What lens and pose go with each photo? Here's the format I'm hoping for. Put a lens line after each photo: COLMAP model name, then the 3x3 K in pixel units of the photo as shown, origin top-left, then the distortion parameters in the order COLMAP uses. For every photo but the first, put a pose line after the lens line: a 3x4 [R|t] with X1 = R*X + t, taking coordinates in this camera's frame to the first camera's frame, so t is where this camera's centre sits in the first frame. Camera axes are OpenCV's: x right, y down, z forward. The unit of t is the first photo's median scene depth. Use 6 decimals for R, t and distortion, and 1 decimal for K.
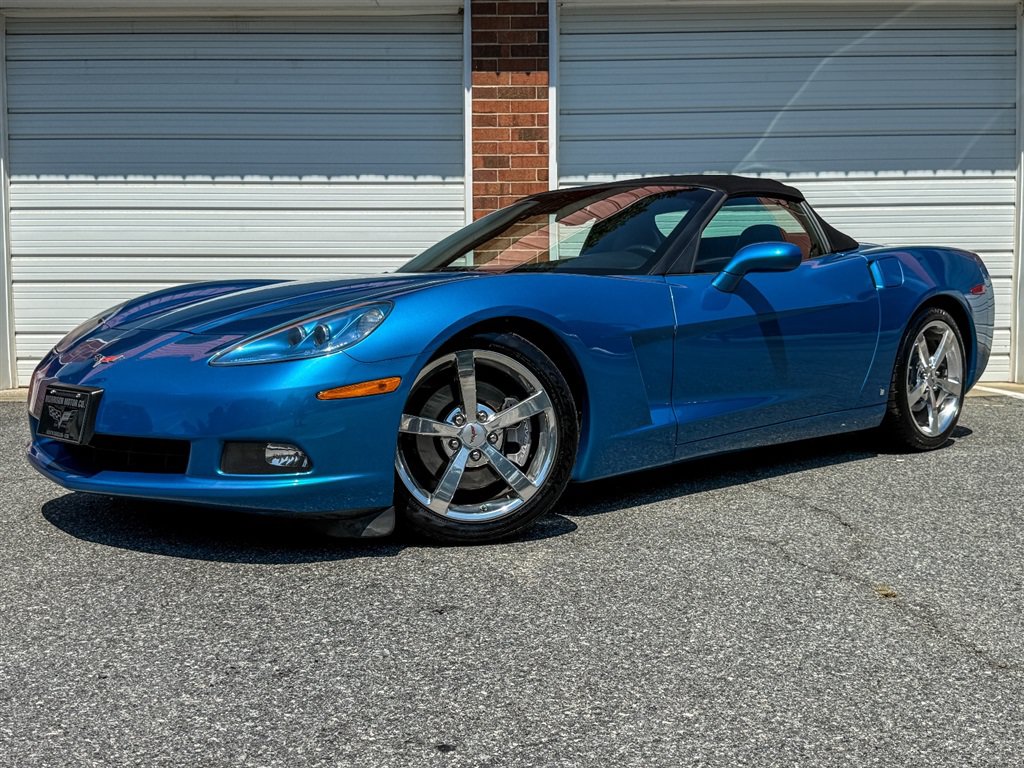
lens RADIAL K [[1137.2, 0, 512.0], [0, 1137.2, 384.9], [0, 0, 1]] dist [0.204889, -0.492848]
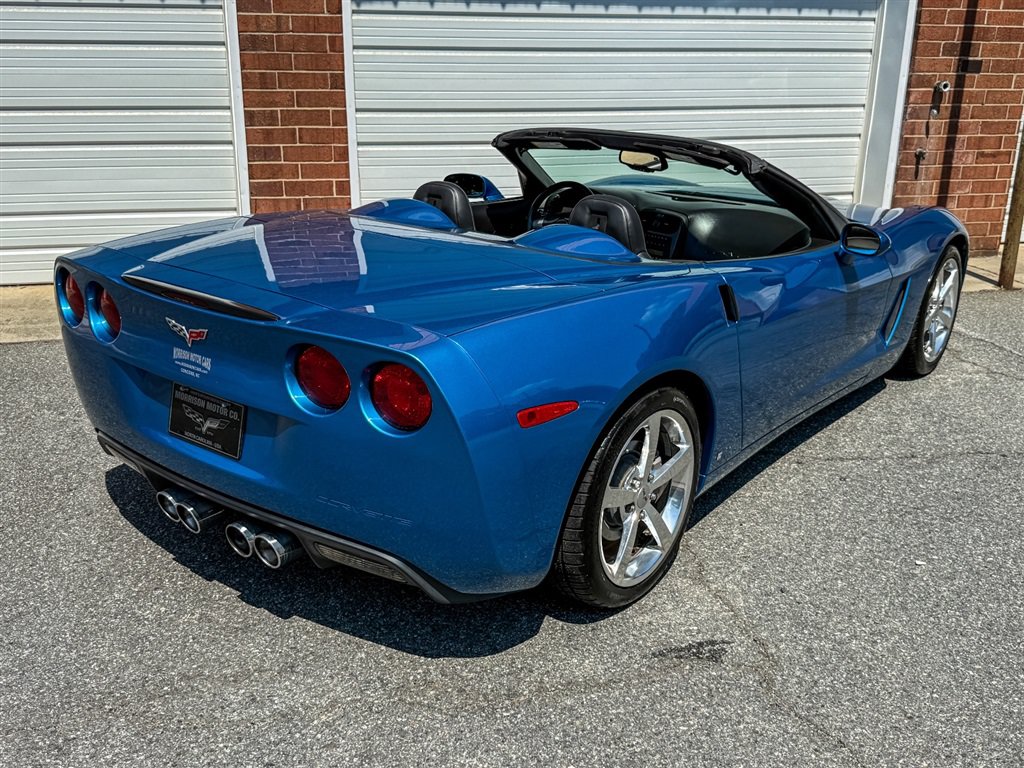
lens RADIAL K [[1032.5, 0, 516.9], [0, 1032.5, 386.5], [0, 0, 1]] dist [0.156722, -0.350619]
pose [[0.969192, -0.061598, 0.238479, -0.060563], [-0.003158, 0.965036, 0.262099, -0.207459], [-0.246285, -0.254778, 0.935111, 0.447724]]
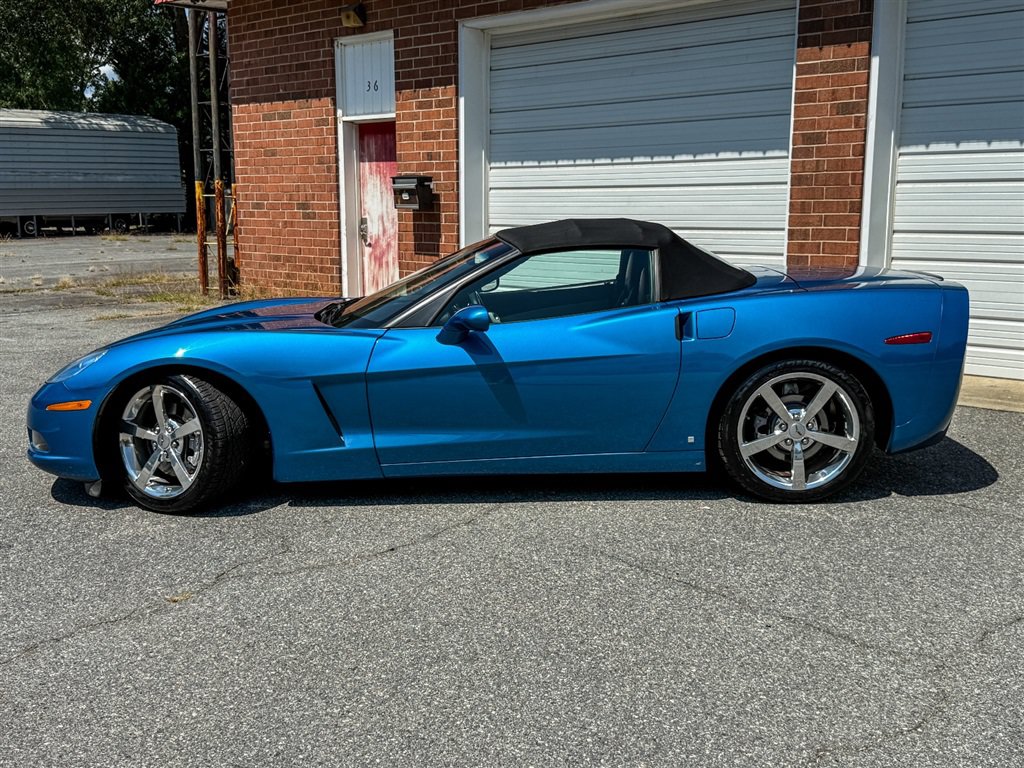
lens RADIAL K [[1133.3, 0, 508.9], [0, 1133.3, 380.2], [0, 0, 1]] dist [0.211735, -0.535361]
pose [[0.722825, 0.110672, -0.682111, 0.838560], [-0.047932, 0.992744, 0.110280, -0.141821], [0.689367, -0.047018, 0.722885, 0.146108]]
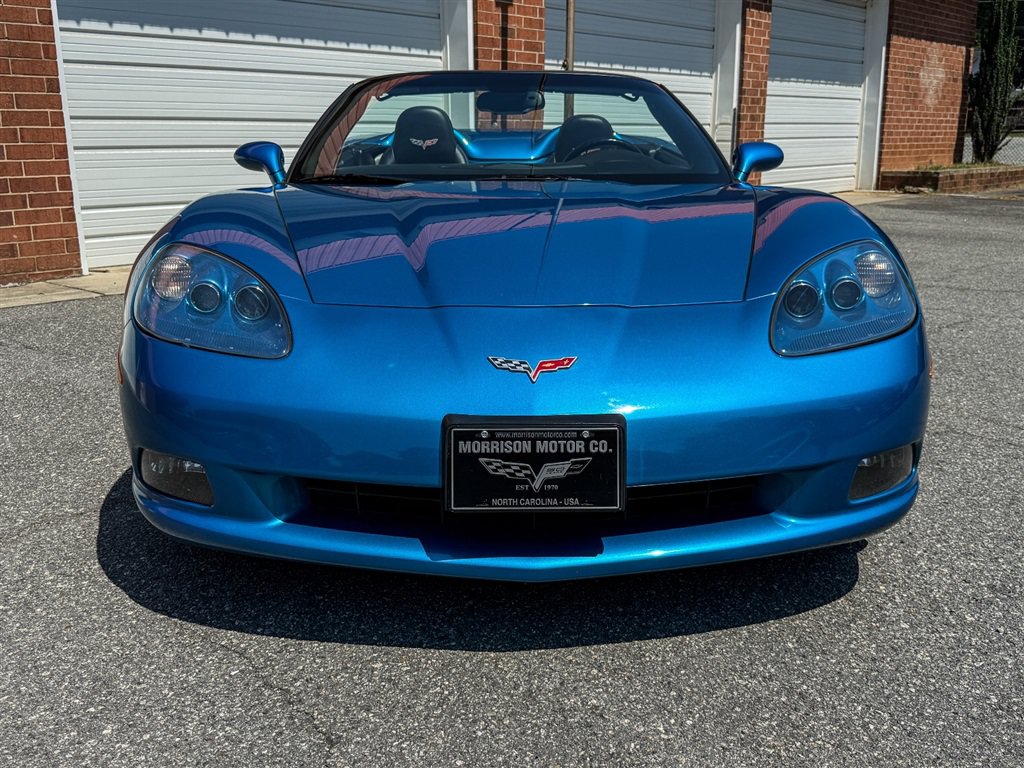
lens RADIAL K [[970.7, 0, 517.1], [0, 970.7, 380.3], [0, 0, 1]] dist [0.056951, -0.111159]
pose [[0.678549, -0.174751, 0.713466, -0.483764], [0.051518, 0.980219, 0.191091, -0.075640], [-0.732746, -0.092908, 0.674130, 0.435020]]
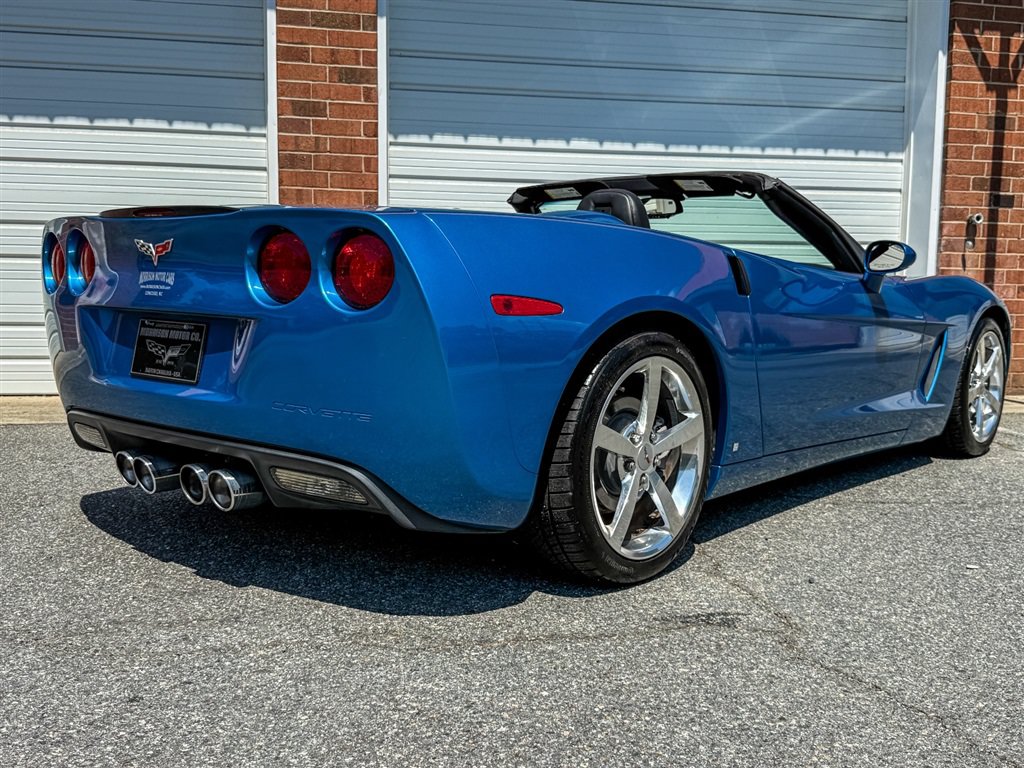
lens RADIAL K [[1032.5, 0, 516.9], [0, 1032.5, 386.5], [0, 0, 1]] dist [0.156722, -0.350619]
pose [[0.981075, 0.000420, 0.193630, -0.021745], [-0.006271, 0.999542, 0.029608, -0.048696], [-0.193529, -0.030262, 0.980628, 0.460679]]
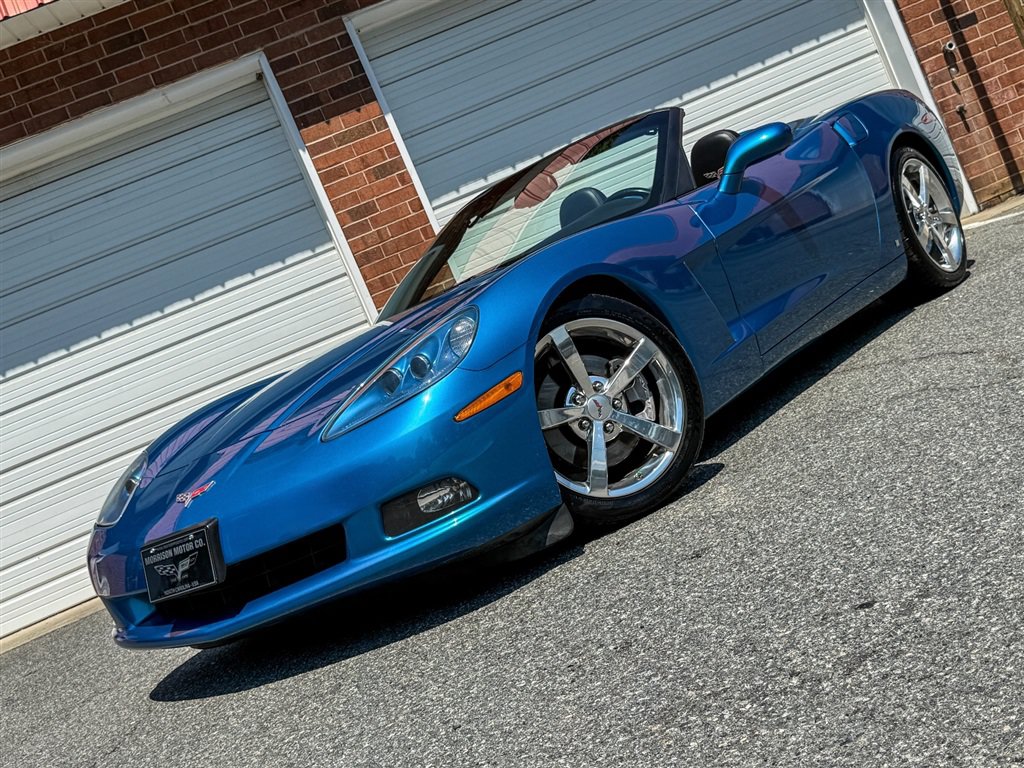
lens RADIAL K [[1285.1, 0, 512.3], [0, 1285.1, 369.2], [0, 0, 1]] dist [0.229664, -0.609531]
pose [[0.912377, -0.389444, 0.126099, -0.141127], [0.397271, 0.916677, -0.043353, 0.020874], [-0.098708, 0.089649, 0.991070, -0.033010]]
